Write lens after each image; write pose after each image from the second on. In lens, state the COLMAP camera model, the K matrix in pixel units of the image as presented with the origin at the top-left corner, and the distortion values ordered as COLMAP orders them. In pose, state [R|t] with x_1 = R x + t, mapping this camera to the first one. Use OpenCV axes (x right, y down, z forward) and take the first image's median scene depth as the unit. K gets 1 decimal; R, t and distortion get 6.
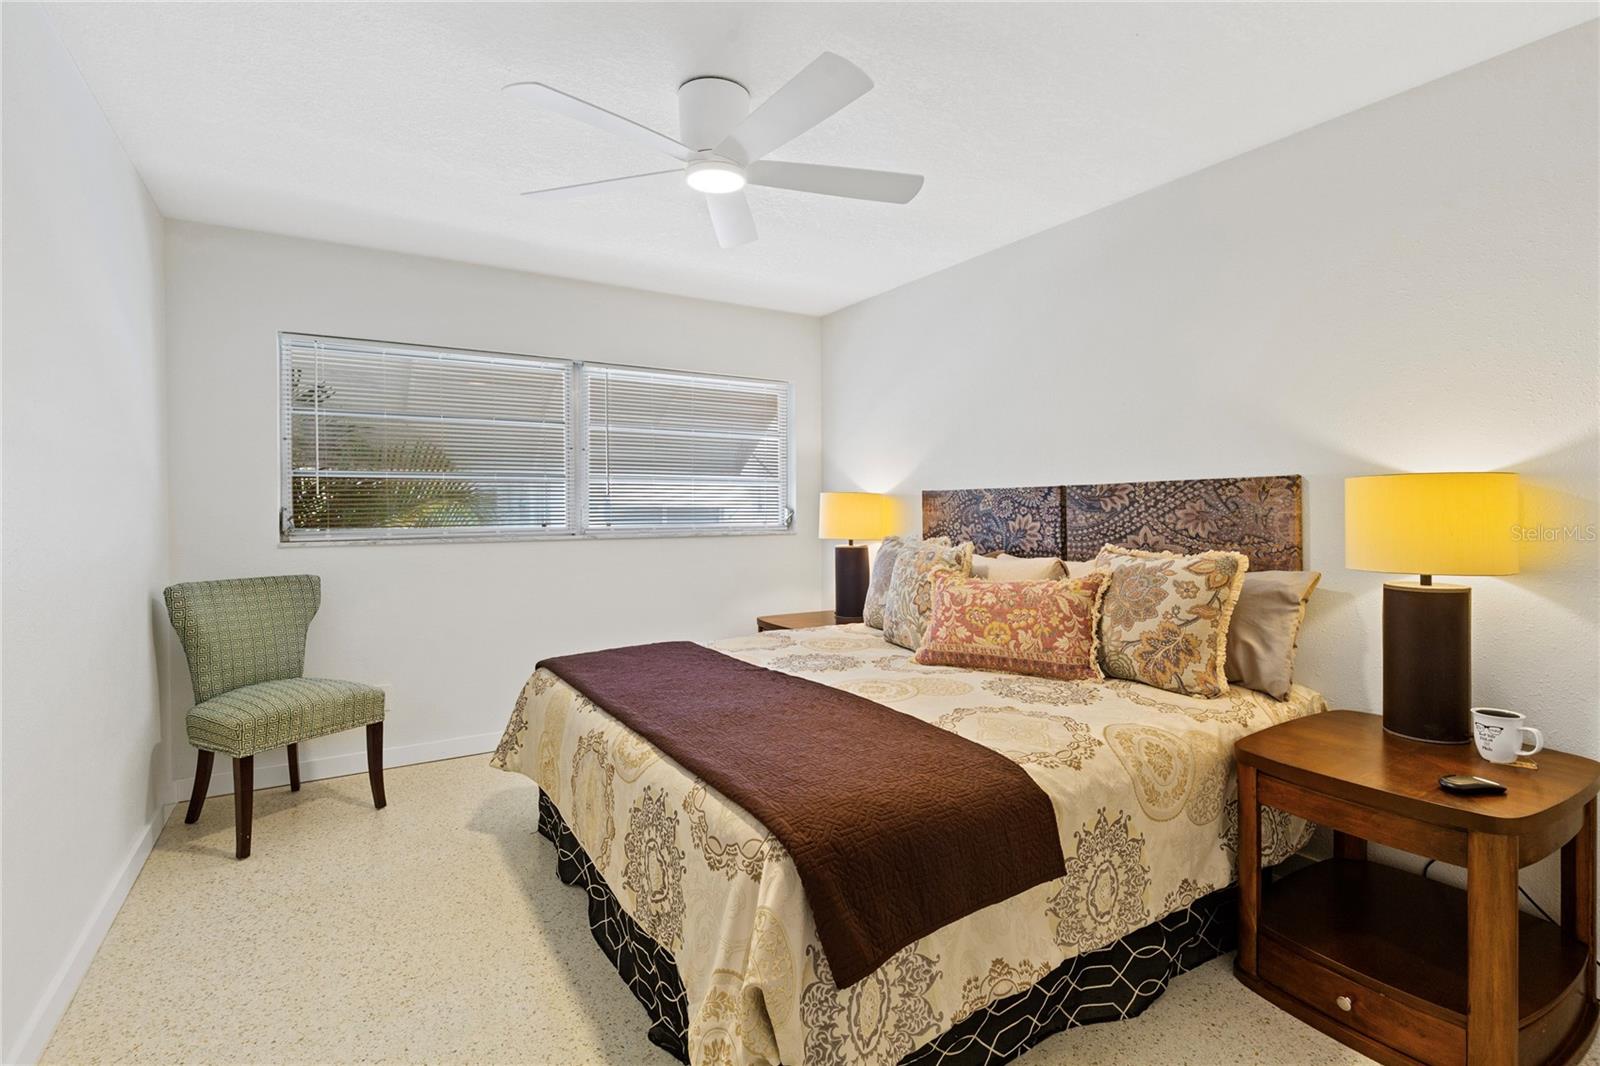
lens RADIAL K [[763.0, 0, 796.4], [0, 763.0, 512.0], [0, 0, 1]] dist [0.006247, -0.000517]
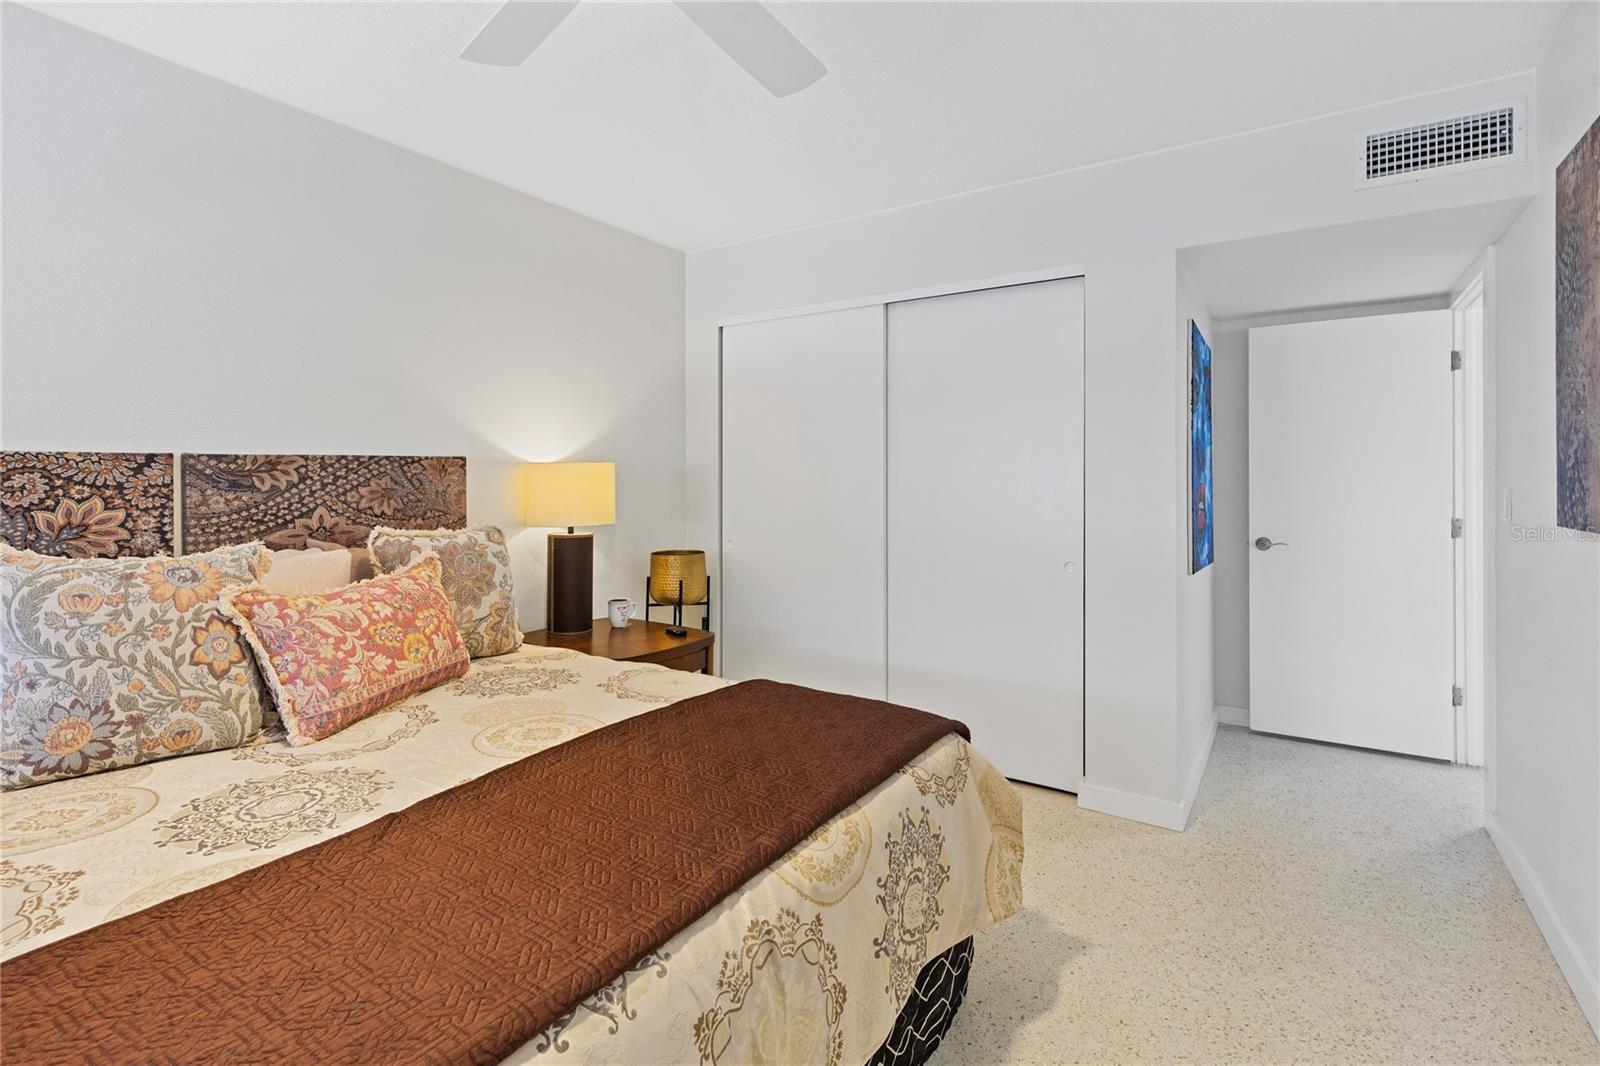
lens RADIAL K [[759.6, 0, 798.9], [0, 759.6, 475.7], [0, 0, 1]] dist [0.001396, 0.000145]
pose [[-0.424265, 0.007354, 0.905508, -0.555502], [0.010157, 0.999943, -0.003362, -0.008160], [-0.905481, 0.007771, -0.424315, 0.903552]]
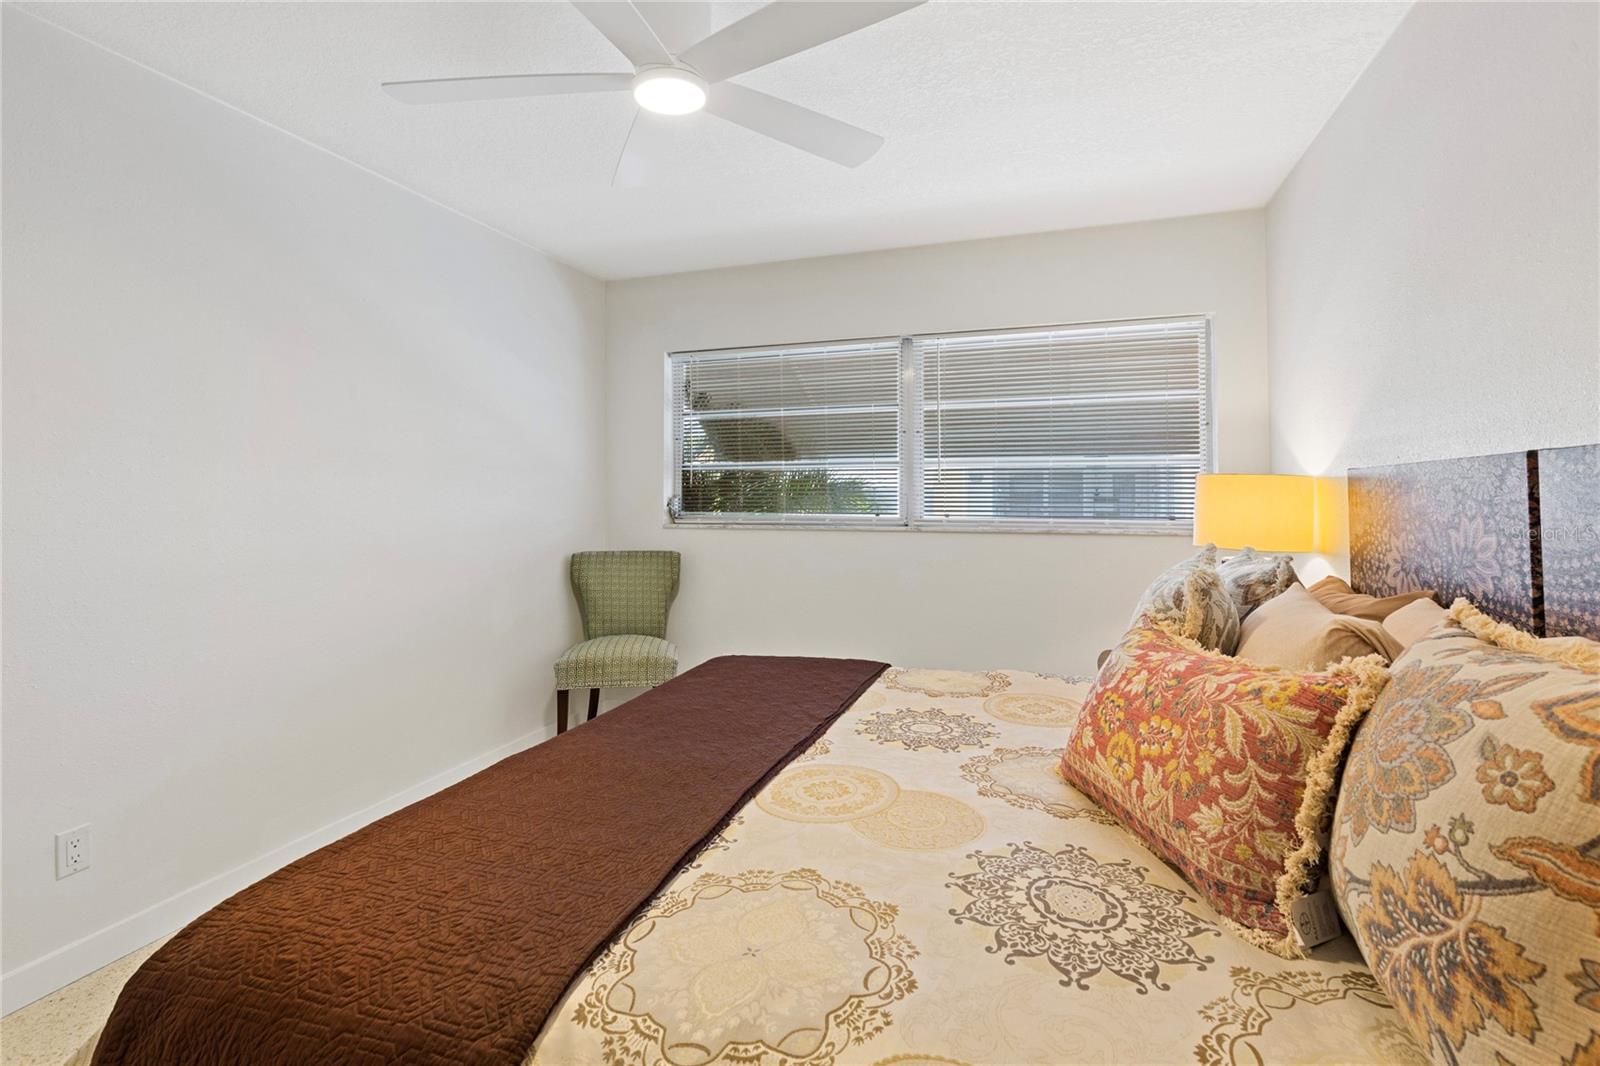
lens RADIAL K [[749.2, 0, 798.5], [0, 749.2, 472.0], [0, 0, 1]] dist [-0.002633, -0.000220]
pose [[0.624156, -0.019698, -0.781051, 0.477445], [-0.007672, 0.999479, -0.031338, -0.007505], [0.781262, 0.025552, 0.623680, 0.492145]]
